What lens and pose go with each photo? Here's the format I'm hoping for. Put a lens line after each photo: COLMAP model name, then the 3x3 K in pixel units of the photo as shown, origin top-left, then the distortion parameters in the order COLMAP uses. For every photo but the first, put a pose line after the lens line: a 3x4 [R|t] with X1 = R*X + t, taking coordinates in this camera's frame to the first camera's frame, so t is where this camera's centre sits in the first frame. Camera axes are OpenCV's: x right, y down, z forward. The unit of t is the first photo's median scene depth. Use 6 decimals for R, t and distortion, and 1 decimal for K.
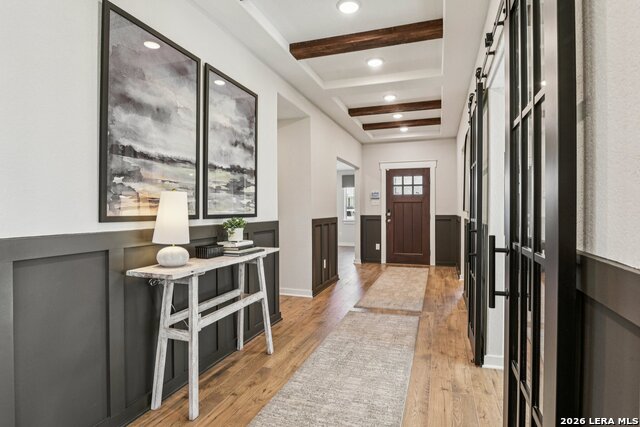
lens RADIAL K [[349.8, 0, 319.1], [0, 349.8, 212.6], [0, 0, 1]] dist [0.000491, 0.000203]
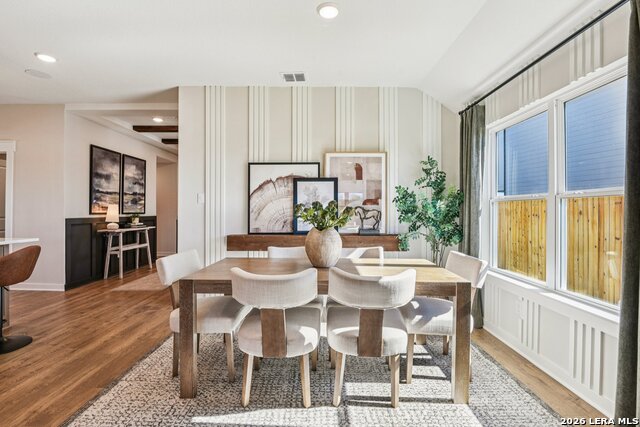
lens RADIAL K [[310.1, 0, 321.7], [0, 310.1, 210.5], [0, 0, 1]] dist [-0.015064, -0.000685]
pose [[0.942566, 0.004762, 0.333986, 0.304537], [-0.000667, 0.999923, -0.012376, 0.017700], [-0.334019, 0.011442, 0.942497, -1.653201]]
